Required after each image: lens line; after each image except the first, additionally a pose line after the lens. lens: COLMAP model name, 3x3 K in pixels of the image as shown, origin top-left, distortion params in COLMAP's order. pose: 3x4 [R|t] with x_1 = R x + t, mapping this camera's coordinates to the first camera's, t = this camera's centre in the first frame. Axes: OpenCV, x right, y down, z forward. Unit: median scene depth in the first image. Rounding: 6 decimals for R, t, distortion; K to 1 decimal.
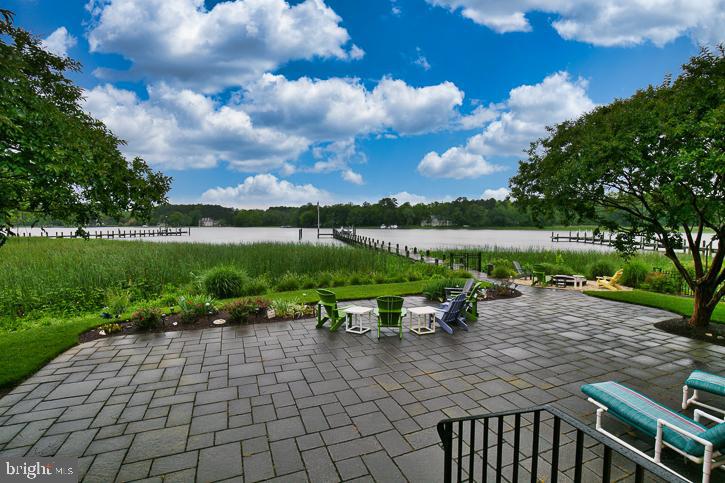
lens RADIAL K [[332.3, 0, 366.6], [0, 332.3, 245.2], [0, 0, 1]] dist [-0.033436, 0.004789]
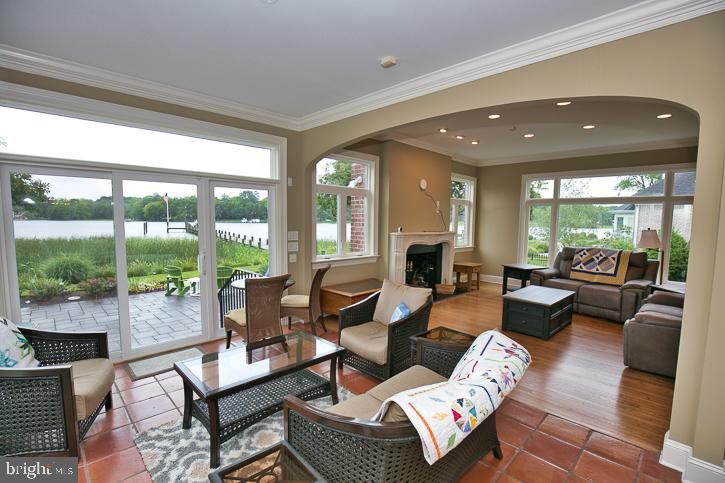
lens RADIAL K [[332.3, 0, 365.1], [0, 332.3, 246.0], [0, 0, 1]] dist [-0.033436, 0.004789]
pose [[0.923024, -0.024003, 0.383993, 0.077776], [0.016145, 0.999589, 0.023675, 0.031997], [-0.384404, -0.015653, 0.923032, -0.467624]]
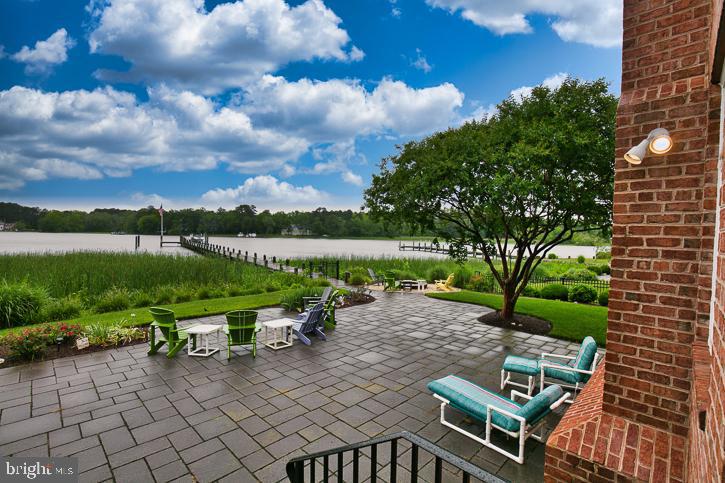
lens RADIAL K [[332.3, 0, 363.5], [0, 332.3, 246.0], [0, 0, 1]] dist [-0.033436, 0.004789]
pose [[0.918972, 0.003970, 0.394302, 0.016751], [0.005840, 0.999703, -0.023674, 0.001451], [-0.394279, 0.024059, 0.918676, 0.036662]]
